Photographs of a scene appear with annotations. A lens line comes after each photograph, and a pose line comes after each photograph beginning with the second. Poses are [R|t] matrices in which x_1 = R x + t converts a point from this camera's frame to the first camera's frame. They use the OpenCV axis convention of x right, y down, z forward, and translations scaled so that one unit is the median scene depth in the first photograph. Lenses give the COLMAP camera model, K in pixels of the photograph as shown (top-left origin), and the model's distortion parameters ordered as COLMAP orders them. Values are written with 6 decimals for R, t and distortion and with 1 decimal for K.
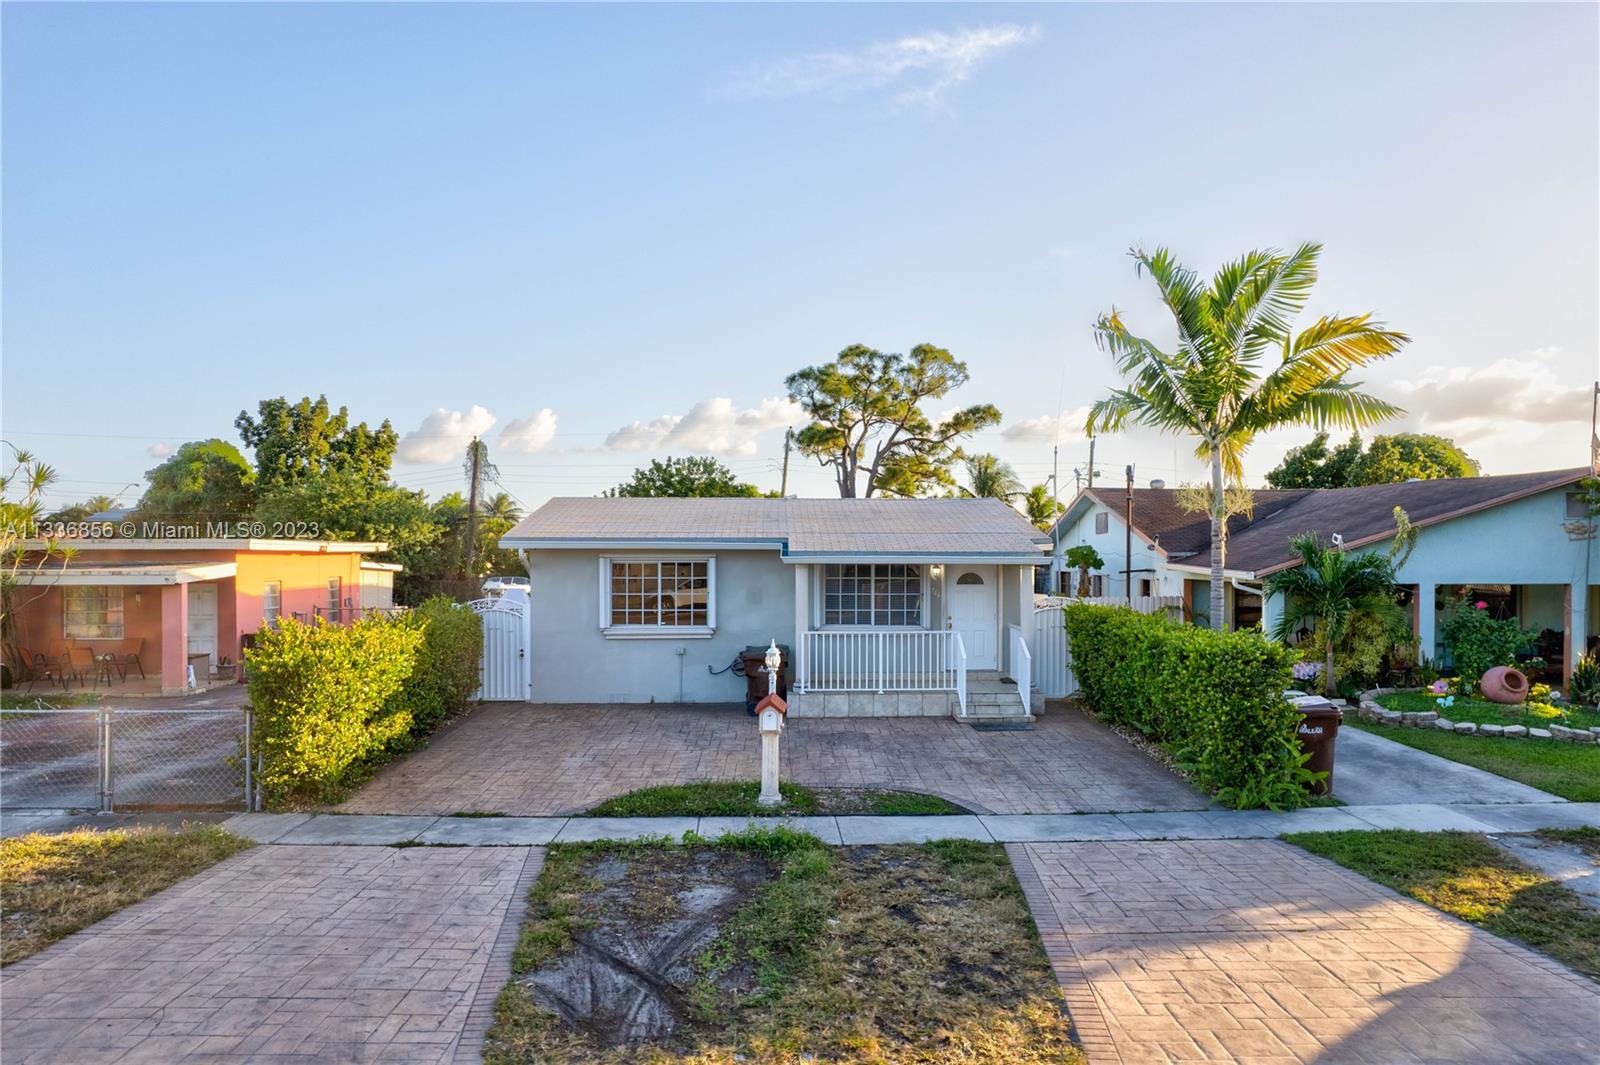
lens RADIAL K [[1081.0, 0, 783.3], [0, 1081.0, 524.4], [0, 0, 1]] dist [-0.056455, 0.032755]
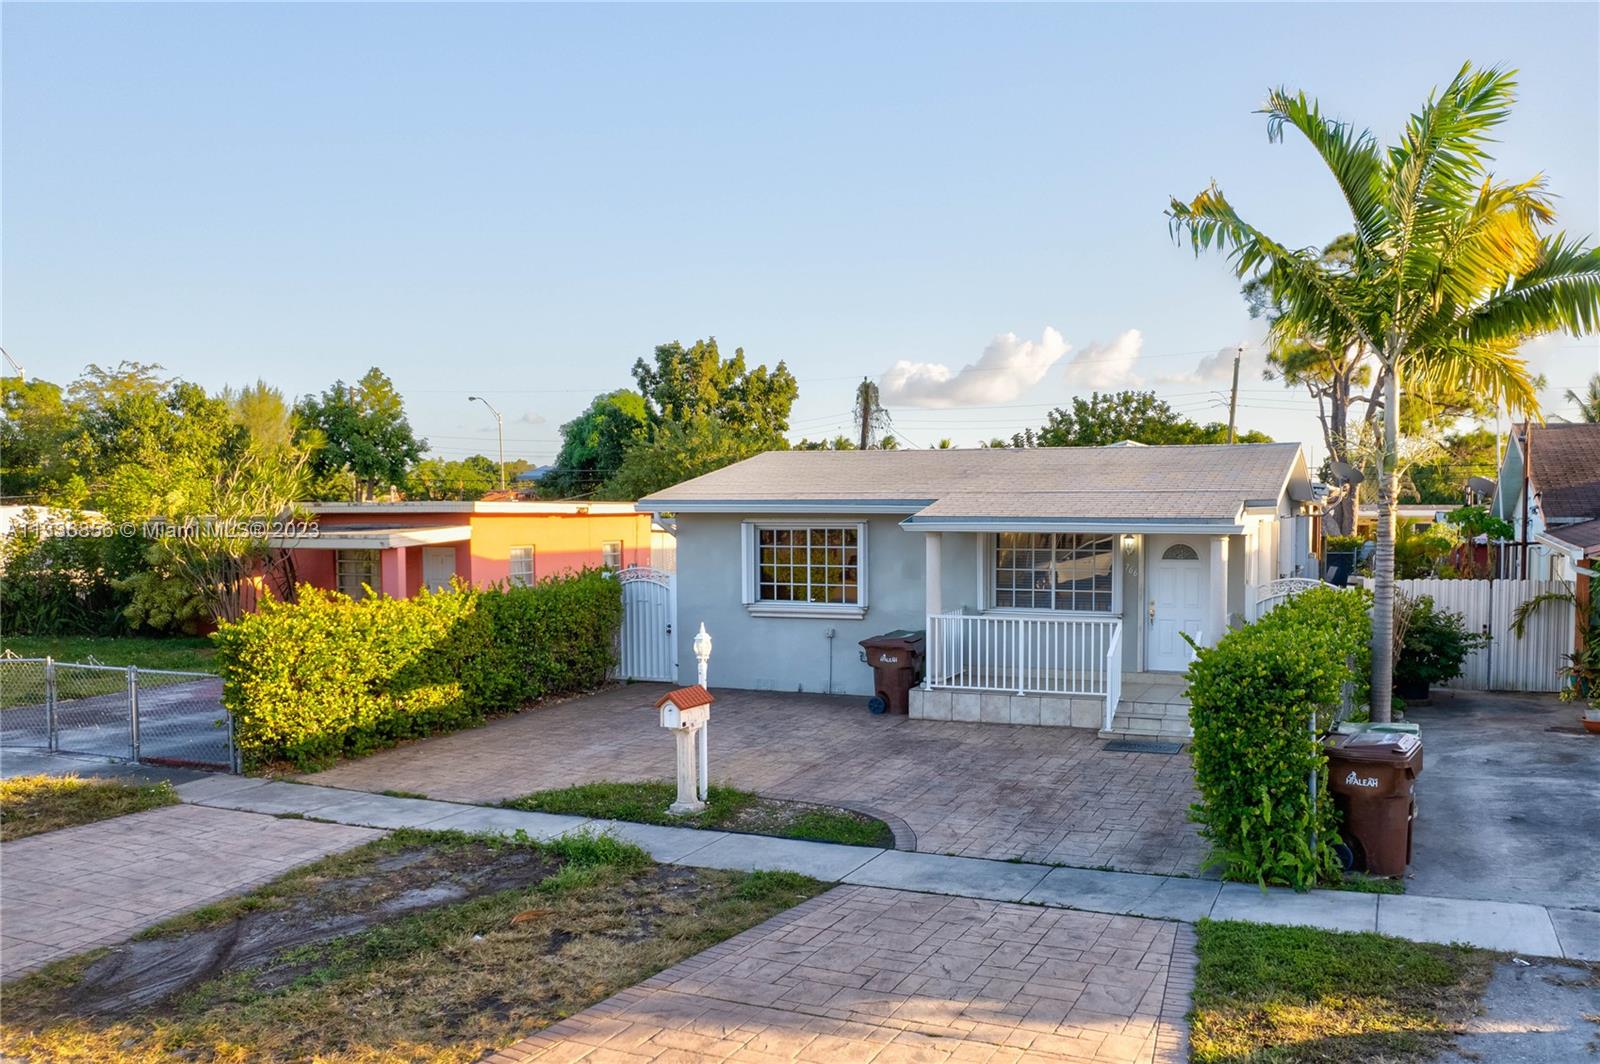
lens RADIAL K [[1312.5, 0, 817.5], [0, 1312.5, 540.1], [0, 0, 1]] dist [-0.046166, 0.025285]
pose [[0.915381, 0.009021, -0.402489, 0.349592], [0.011107, 0.998802, 0.047647, -0.005652], [0.402436, -0.048086, 0.914184, 0.061825]]
